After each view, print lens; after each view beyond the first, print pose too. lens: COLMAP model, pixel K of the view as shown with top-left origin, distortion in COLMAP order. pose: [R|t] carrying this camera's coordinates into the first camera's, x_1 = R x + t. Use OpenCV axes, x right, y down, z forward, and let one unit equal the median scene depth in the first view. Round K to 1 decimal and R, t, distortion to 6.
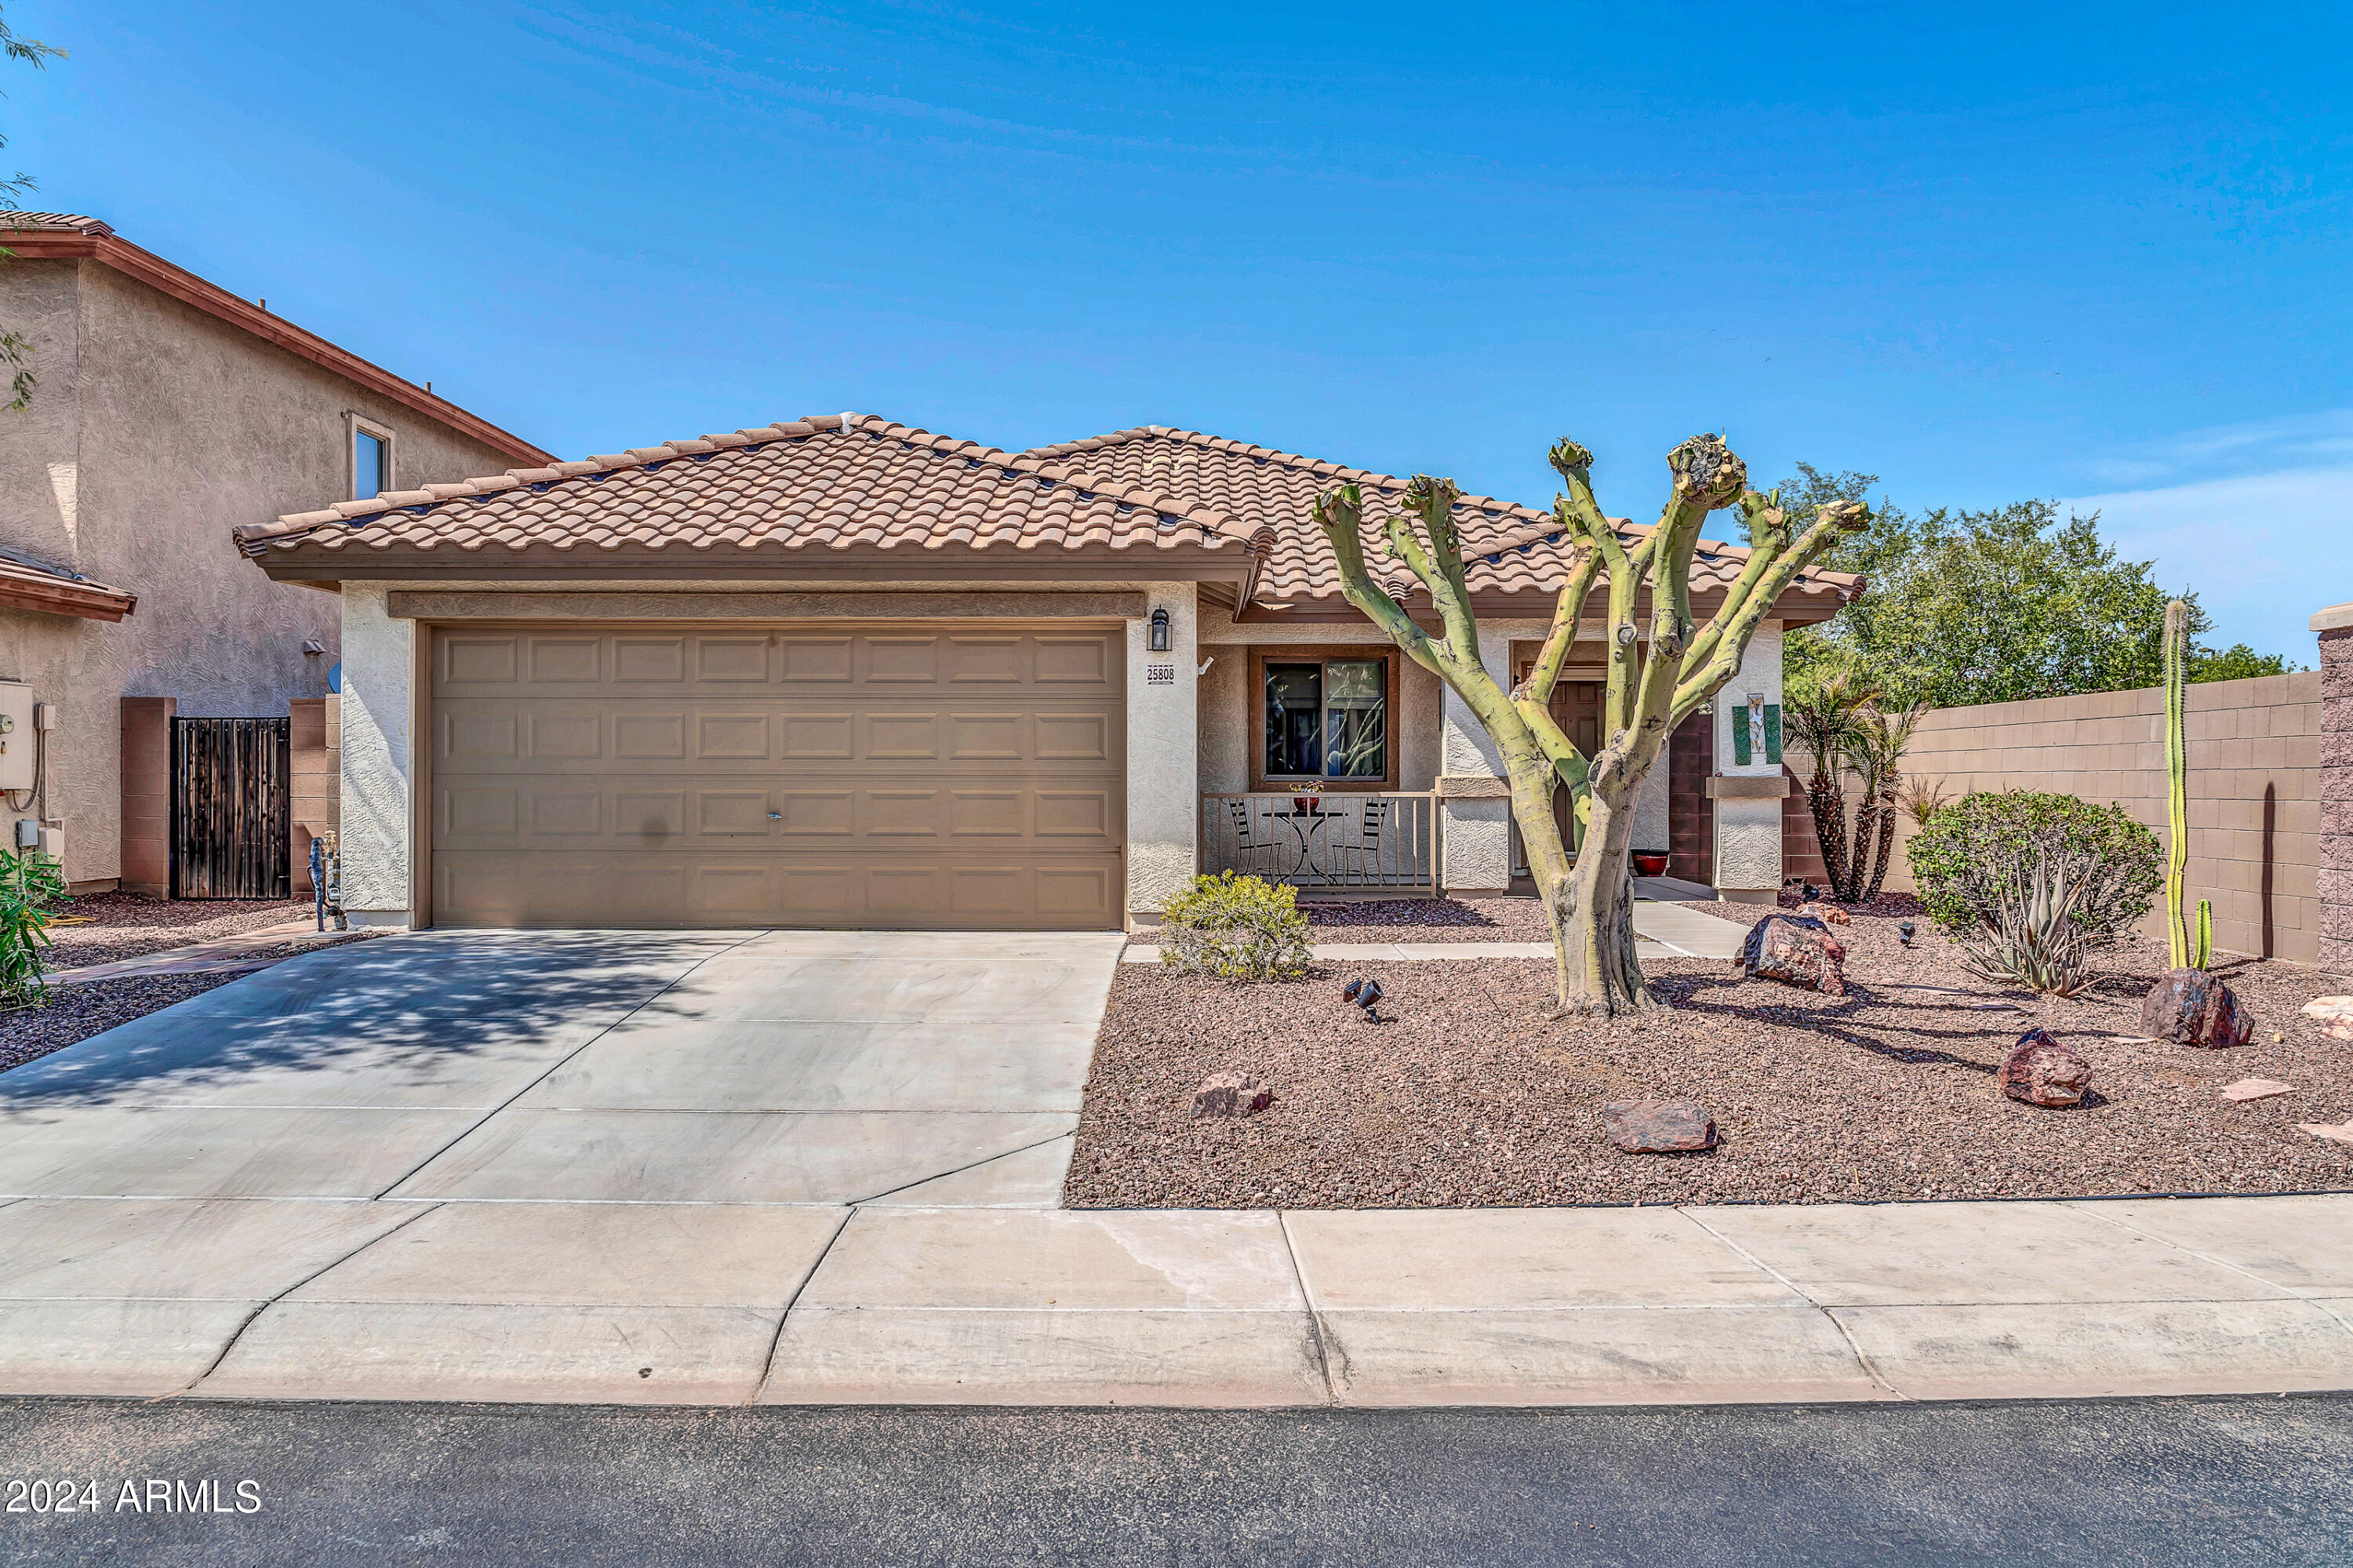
lens RADIAL K [[1879.1, 0, 1151.7], [0, 1879.1, 783.8], [0, 0, 1]] dist [-0.001020, -0.003122]
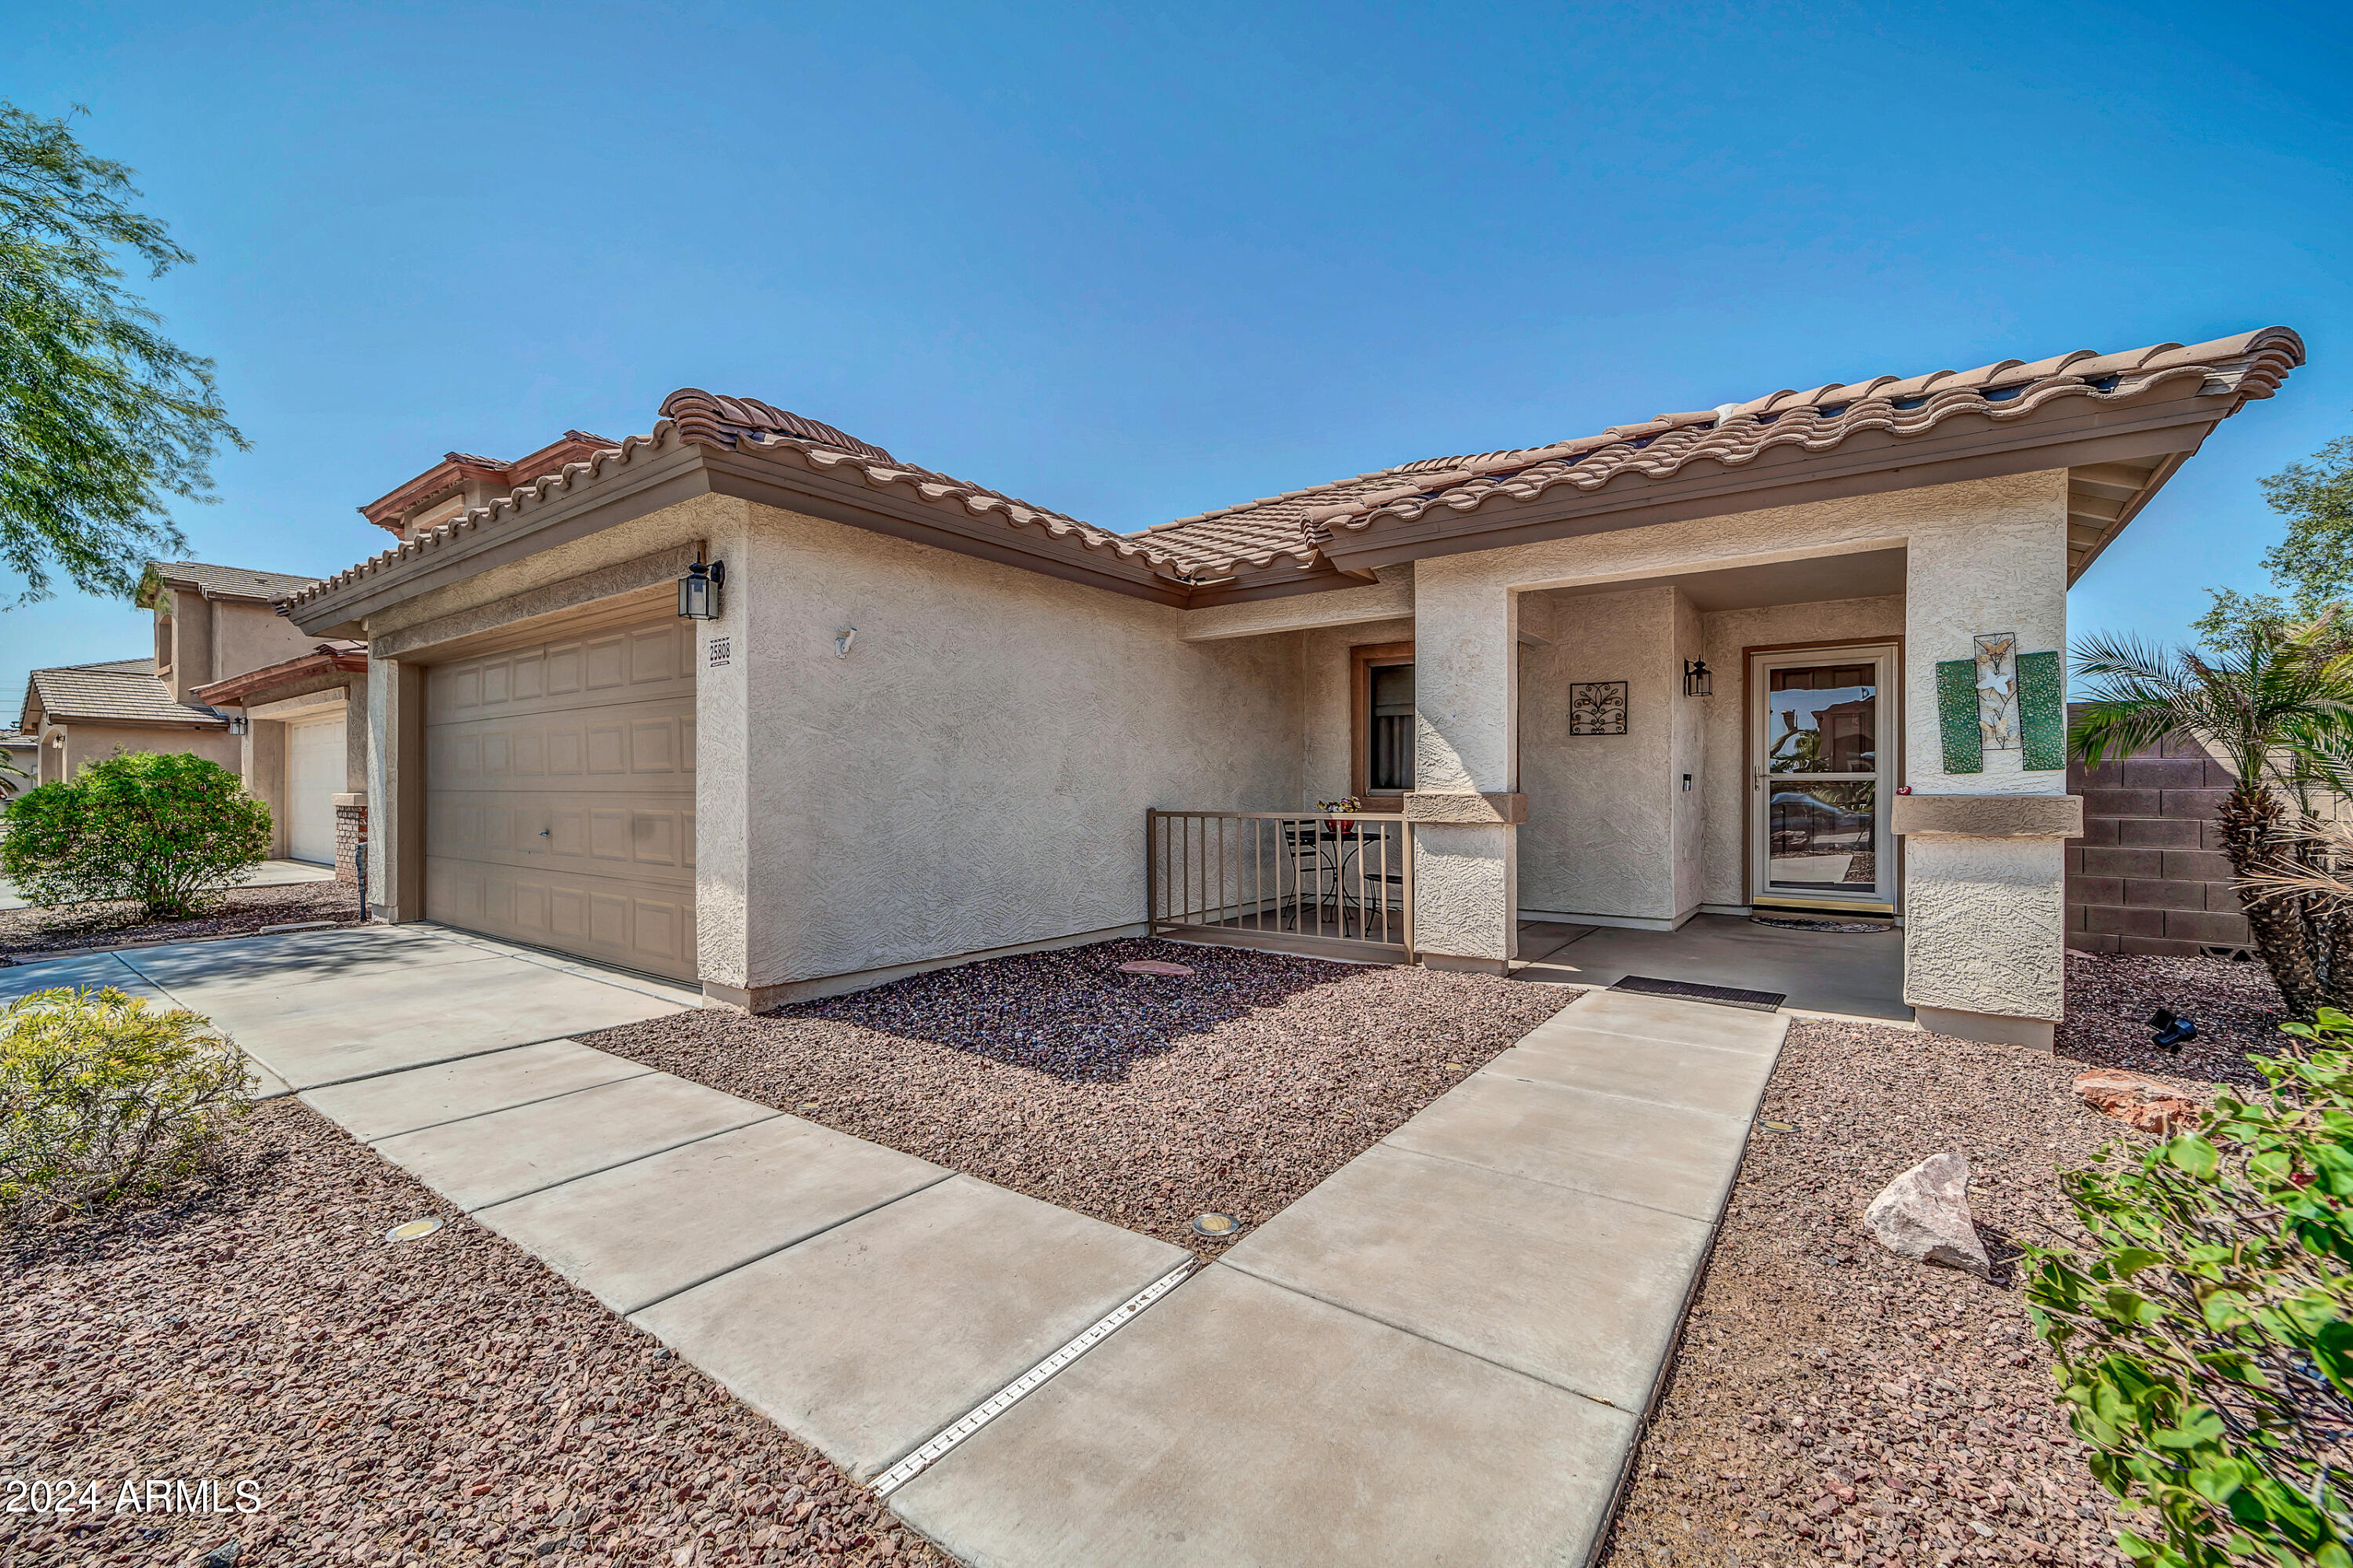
lens RADIAL K [[966.3, 0, 1133.2], [0, 966.3, 791.8], [0, 0, 1]] dist [-0.000359, -0.000478]
pose [[0.814450, 0.002202, -0.580230, 0.338529], [-0.002070, 0.999997, 0.000889, -0.005298], [0.580231, 0.000477, 0.814452, 0.774497]]
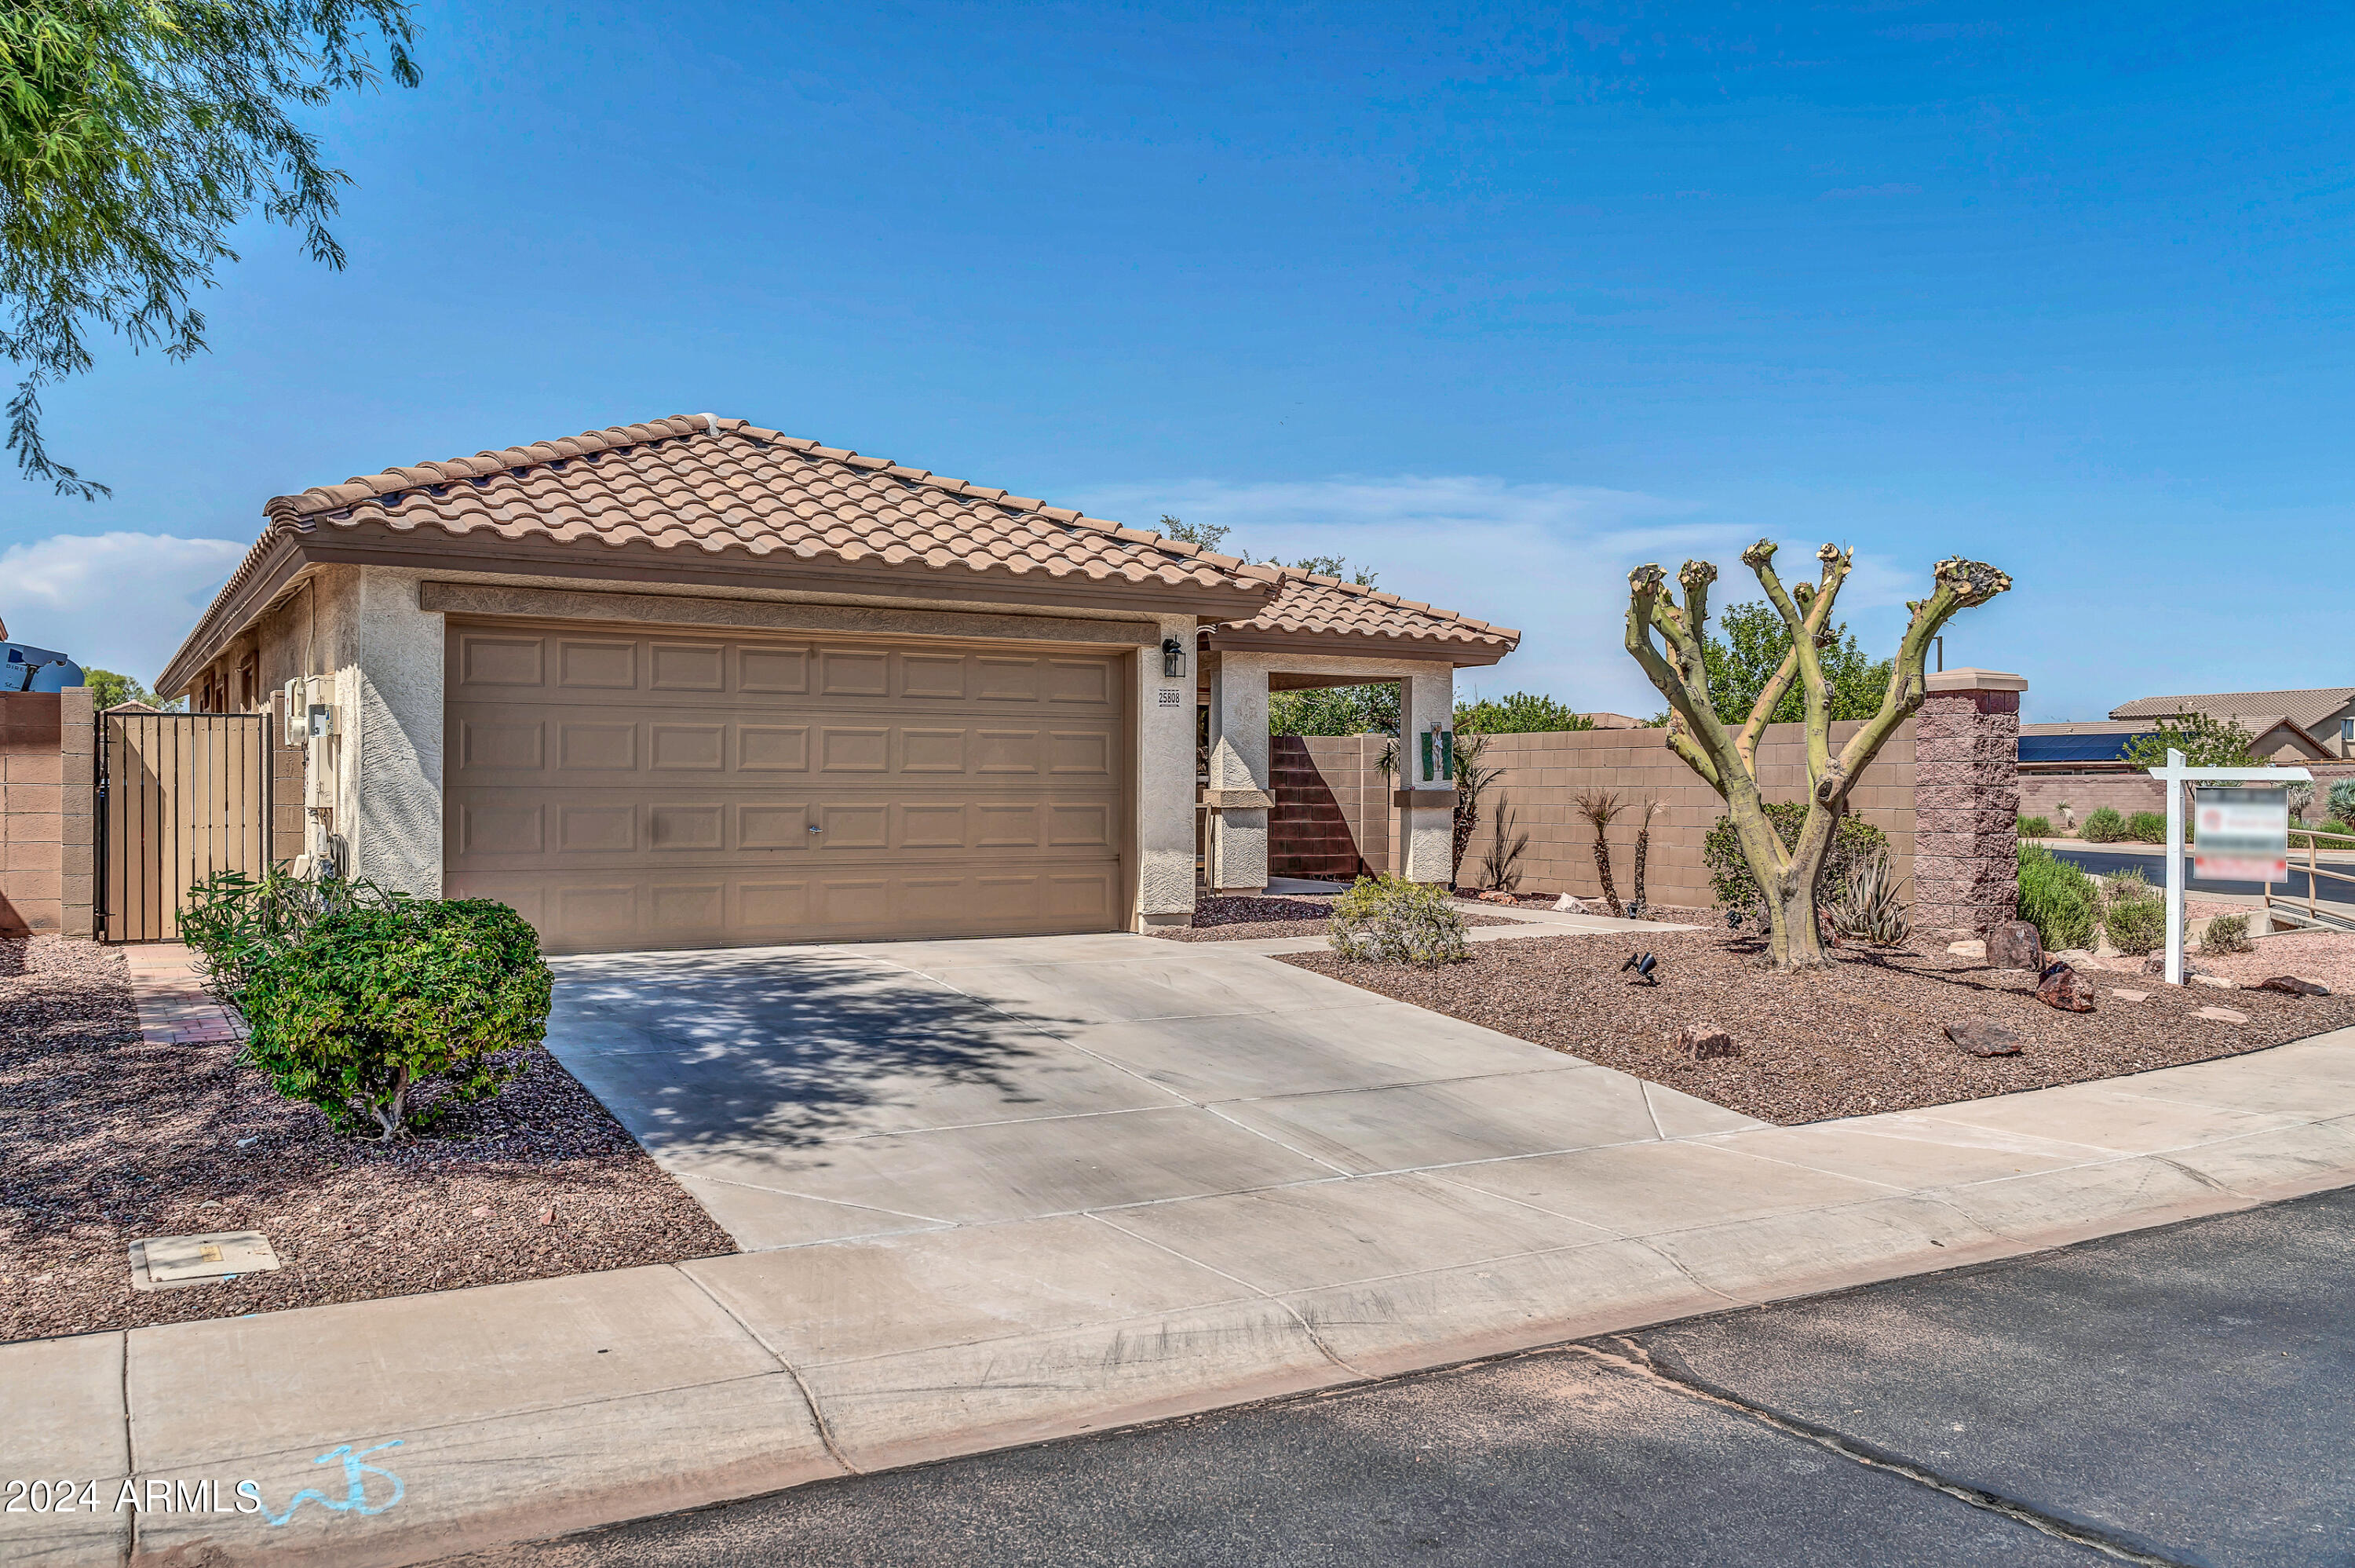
lens RADIAL K [[1880.4, 0, 1176.7], [0, 1880.4, 784.8], [0, 0, 1]] dist [-0.001020, -0.003122]
pose [[0.849845, 0.002508, 0.527026, -0.560914], [-0.000597, 0.999993, -0.003796, -0.002881], [-0.527032, 0.002911, 0.849841, 0.057761]]
